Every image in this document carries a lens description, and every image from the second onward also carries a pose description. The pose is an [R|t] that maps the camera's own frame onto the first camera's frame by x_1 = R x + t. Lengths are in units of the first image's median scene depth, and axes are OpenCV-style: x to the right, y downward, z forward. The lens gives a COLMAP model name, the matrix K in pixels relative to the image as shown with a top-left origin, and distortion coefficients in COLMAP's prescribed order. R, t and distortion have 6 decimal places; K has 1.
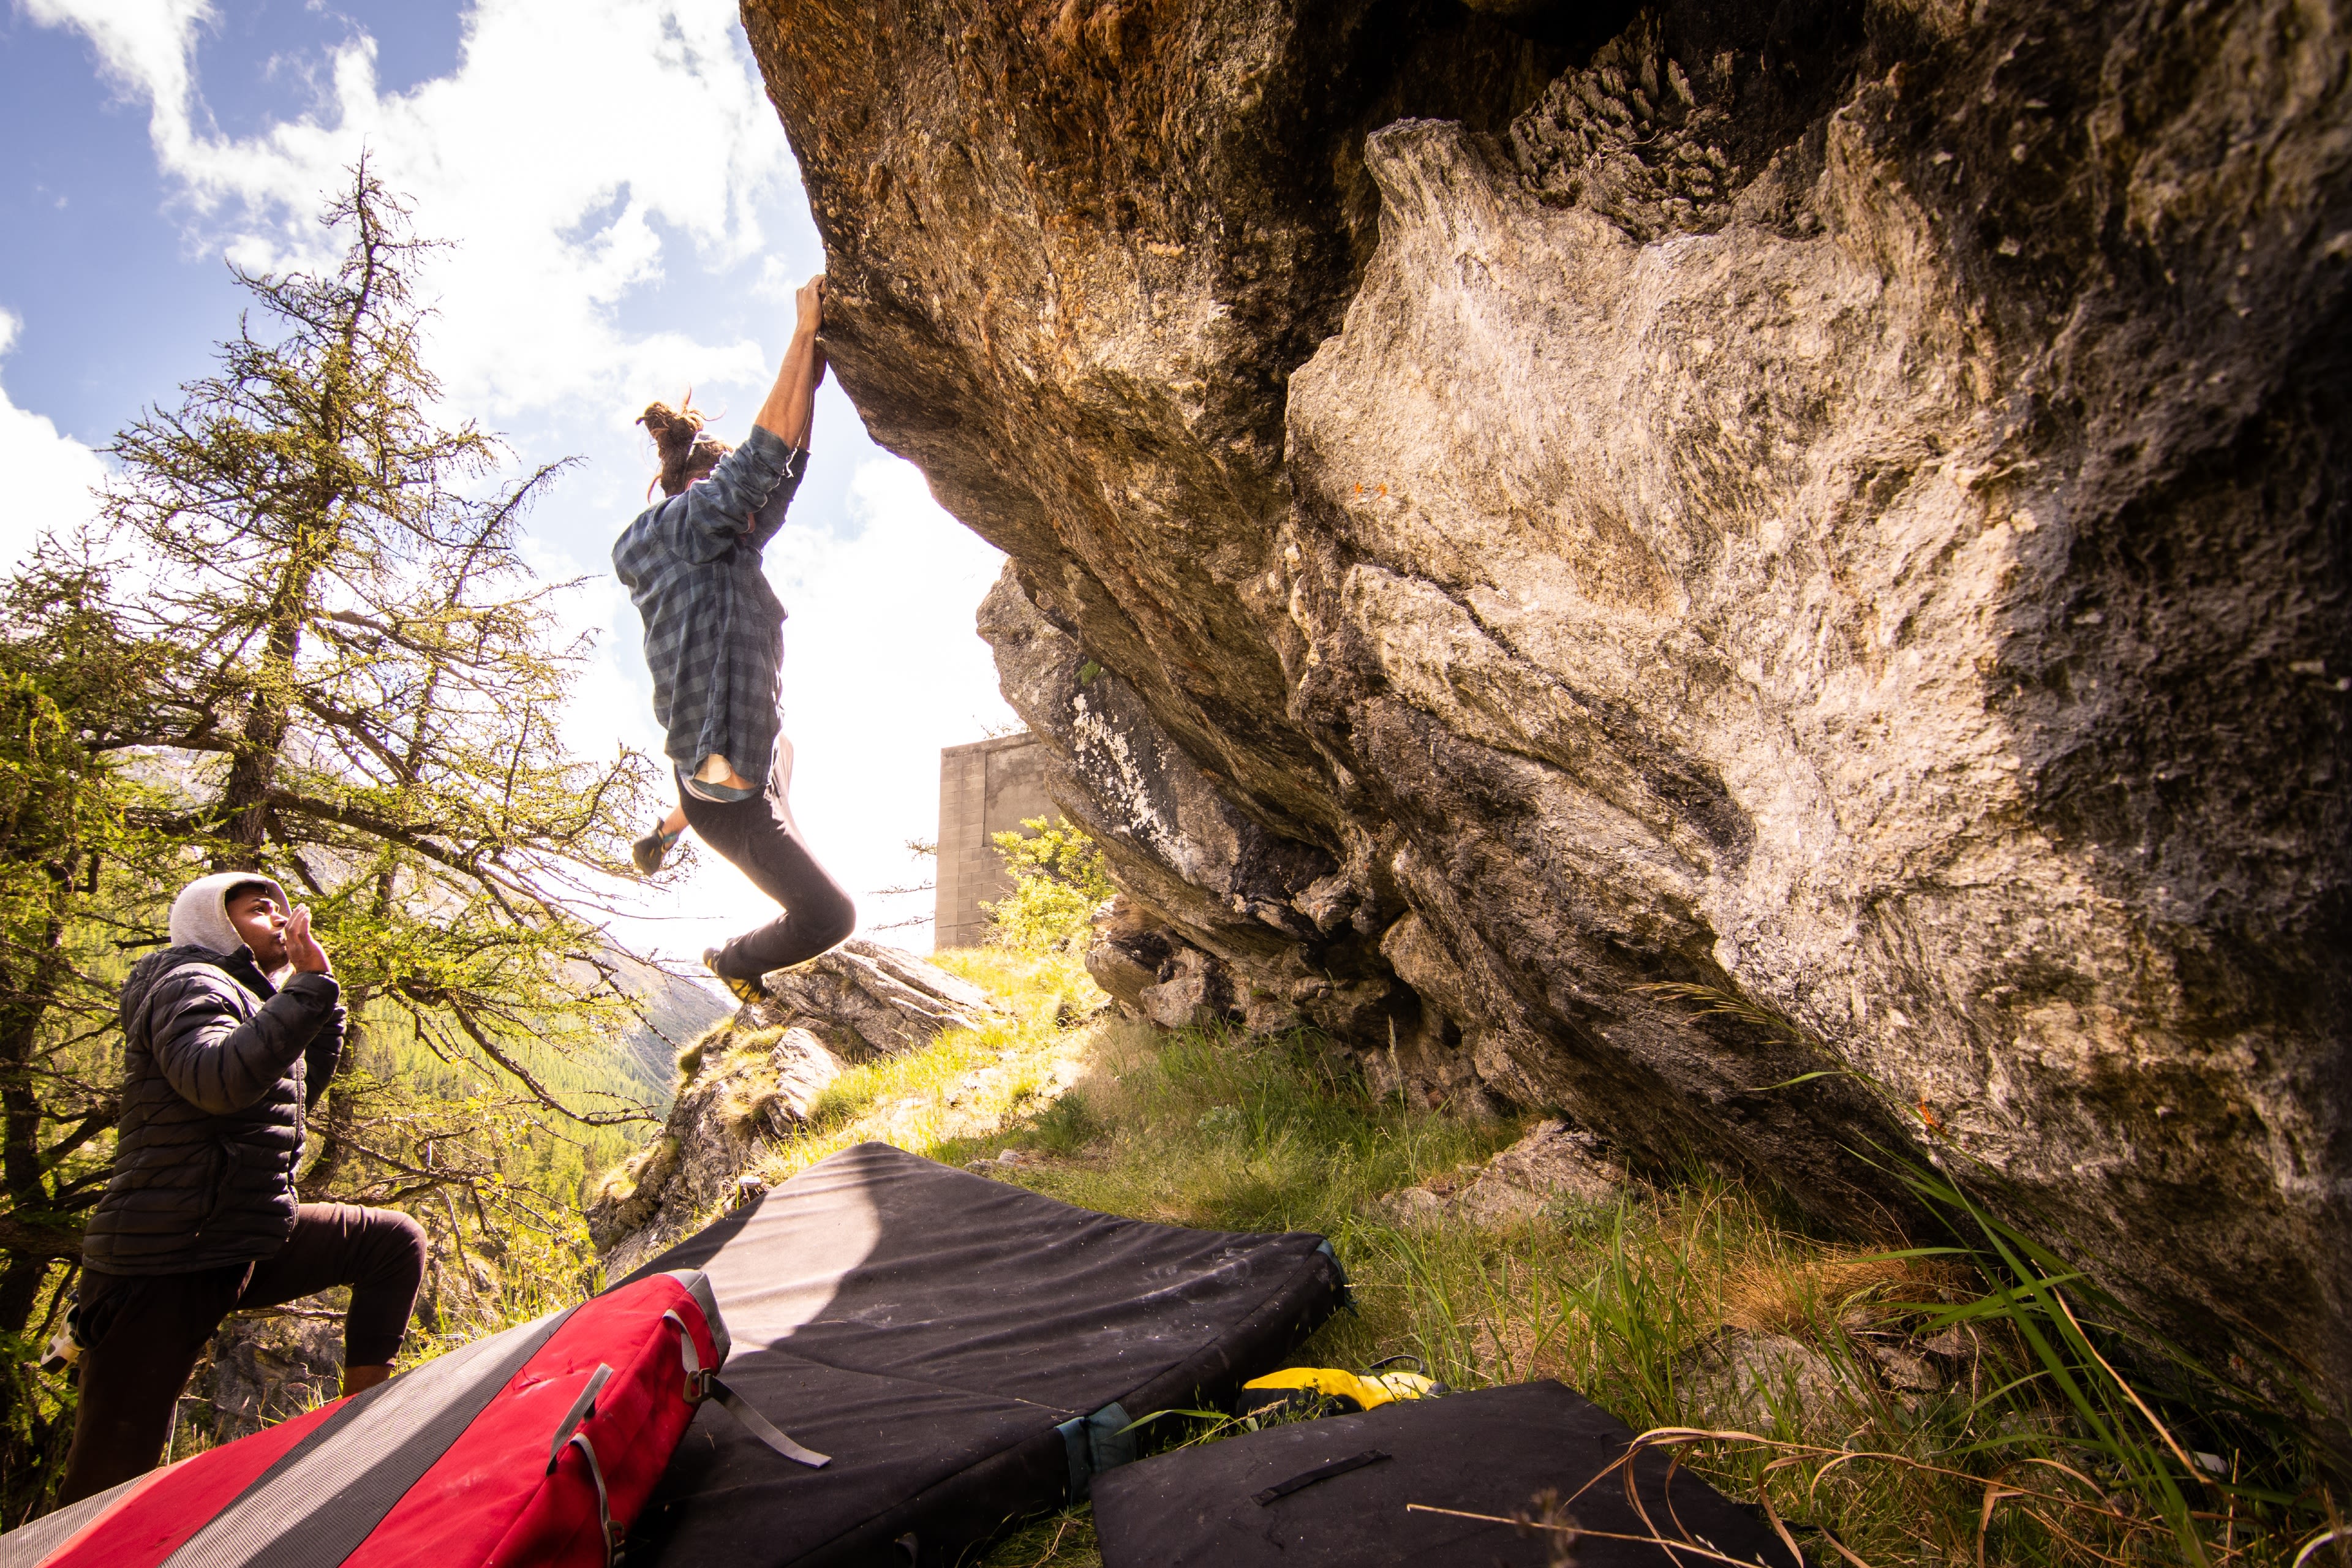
lens RADIAL K [[1117.2, 0, 1176.0], [0, 1117.2, 784.0], [0, 0, 1]] dist [-0.023105, -0.000693]
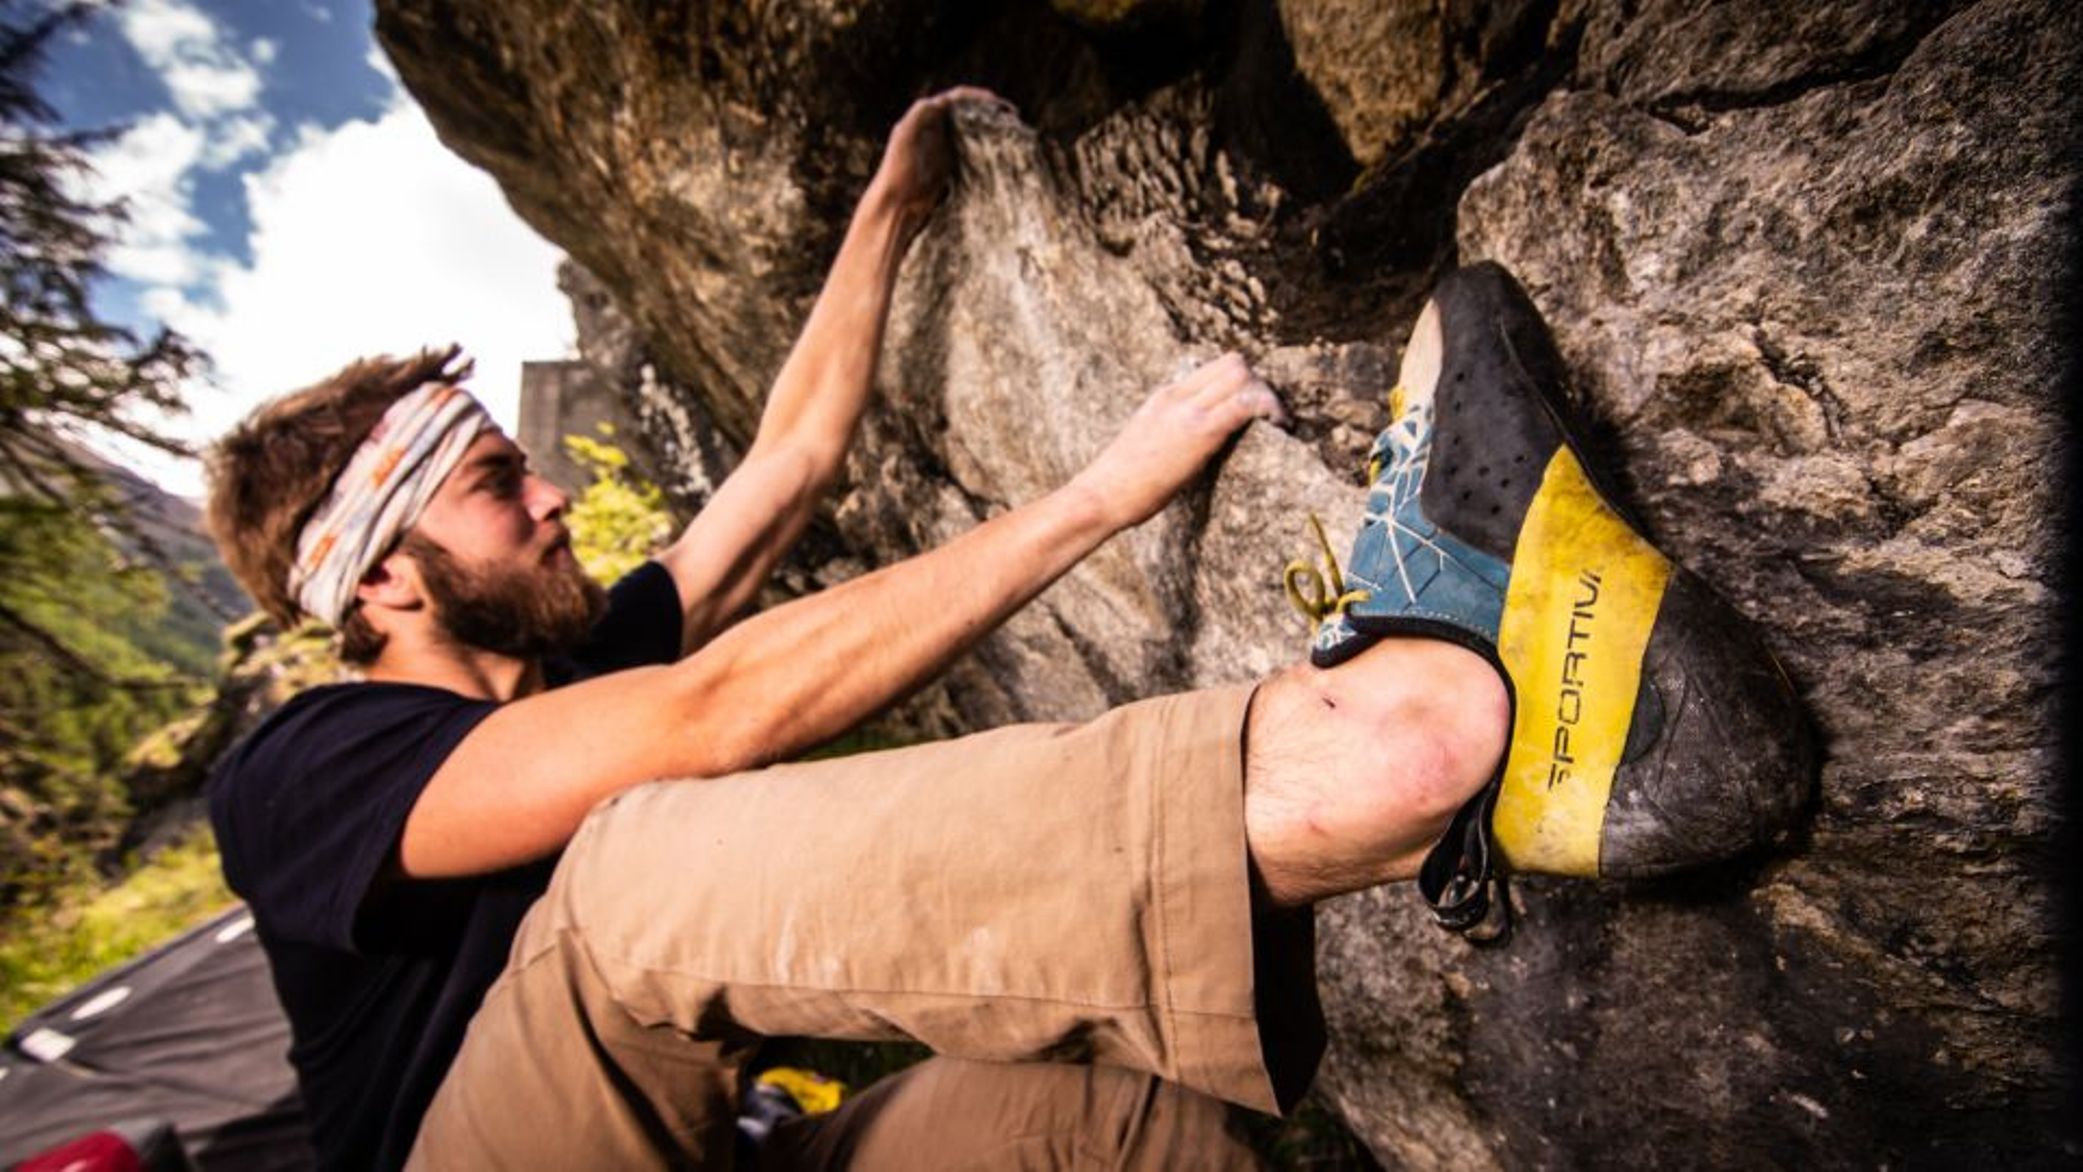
lens RADIAL K [[813.5, 0, 1041.5], [0, 813.5, 586.0], [0, 0, 1]] dist [-0.000698, -0.014293]
pose [[0.927108, 0.065380, 0.369048, -0.005037], [-0.116934, 0.985975, 0.119082, -0.173353], [-0.356086, -0.153556, 0.921750, 0.128892]]
